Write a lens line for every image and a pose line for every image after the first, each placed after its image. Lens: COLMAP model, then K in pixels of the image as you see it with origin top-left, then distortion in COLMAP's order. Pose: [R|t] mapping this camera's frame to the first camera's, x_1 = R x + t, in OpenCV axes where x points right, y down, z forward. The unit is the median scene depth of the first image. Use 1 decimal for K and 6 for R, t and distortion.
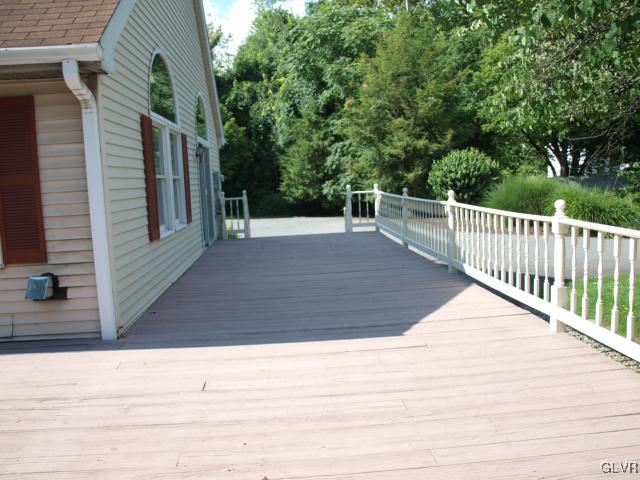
lens RADIAL K [[505.5, 0, 318.4], [0, 505.5, 225.0], [0, 0, 1]] dist [-0.102958, 0.057901]
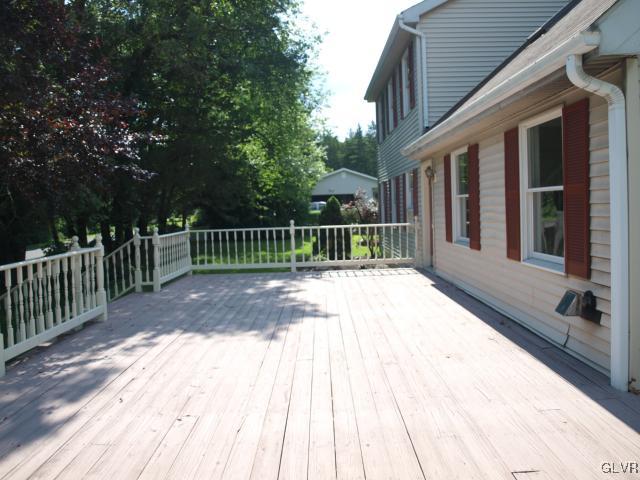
lens RADIAL K [[505.5, 0, 318.4], [0, 505.5, 225.0], [0, 0, 1]] dist [-0.102958, 0.057901]
pose [[-0.084106, 0.078891, -0.993329, 0.055027], [-0.060407, 0.994624, 0.084108, -0.010024], [0.994624, 0.067079, -0.078889, 0.079353]]
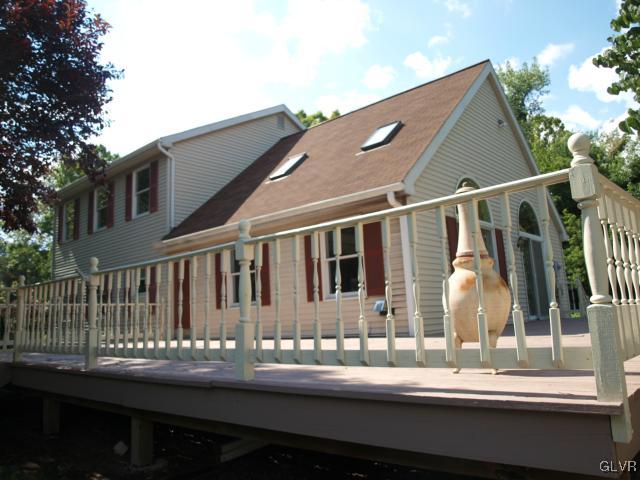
lens RADIAL K [[505.5, 0, 318.4], [0, 505.5, 225.0], [0, 0, 1]] dist [-0.102958, 0.057901]
pose [[0.693447, -0.130033, -0.708677, 0.097582], [-0.042780, 0.974414, -0.220653, 0.035480], [0.719237, 0.183328, 0.670141, -0.077686]]
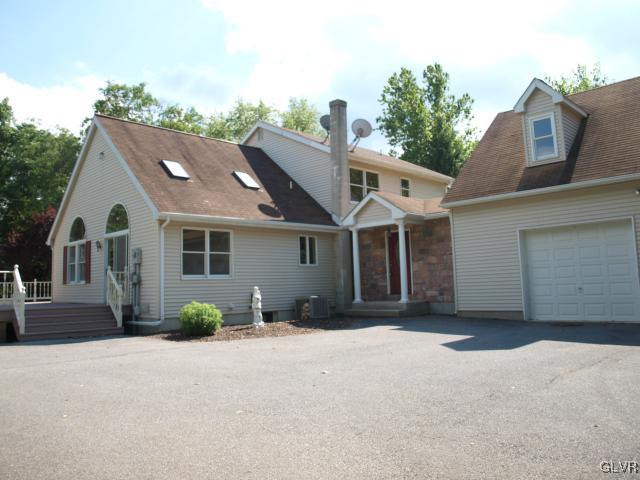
lens RADIAL K [[505.5, 0, 318.4], [0, 505.5, 225.0], [0, 0, 1]] dist [-0.102958, 0.057901]
pose [[-0.745391, -0.009329, -0.666563, 0.109410], [0.005069, 0.999794, -0.019661, -0.056260], [0.666609, -0.018034, -0.745190, 0.906063]]
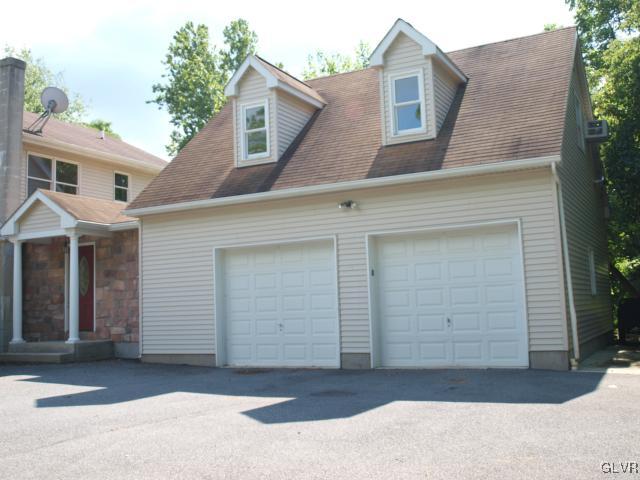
lens RADIAL K [[700.0, 0, 321.0], [0, 700.0, 227.2], [0, 0, 1]] dist [-0.061365, 0.018857]
pose [[-0.515911, -0.039620, -0.855726, 0.046106], [-0.021302, 0.999214, -0.033420, -0.060421], [0.856377, 0.000987, -0.516349, 1.018208]]
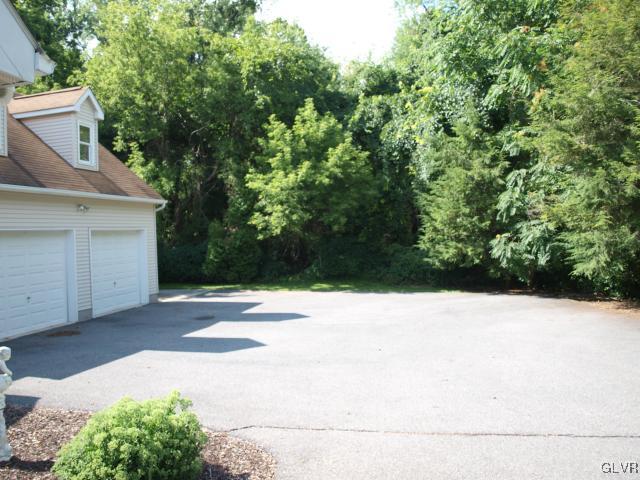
lens RADIAL K [[505.5, 0, 318.4], [0, 505.5, 225.0], [0, 0, 1]] dist [-0.102958, 0.057901]
pose [[0.953623, 0.003088, -0.300987, -0.007277], [-0.031802, 0.995384, -0.090547, -0.037403], [0.299318, 0.095920, 0.949320, 0.372530]]
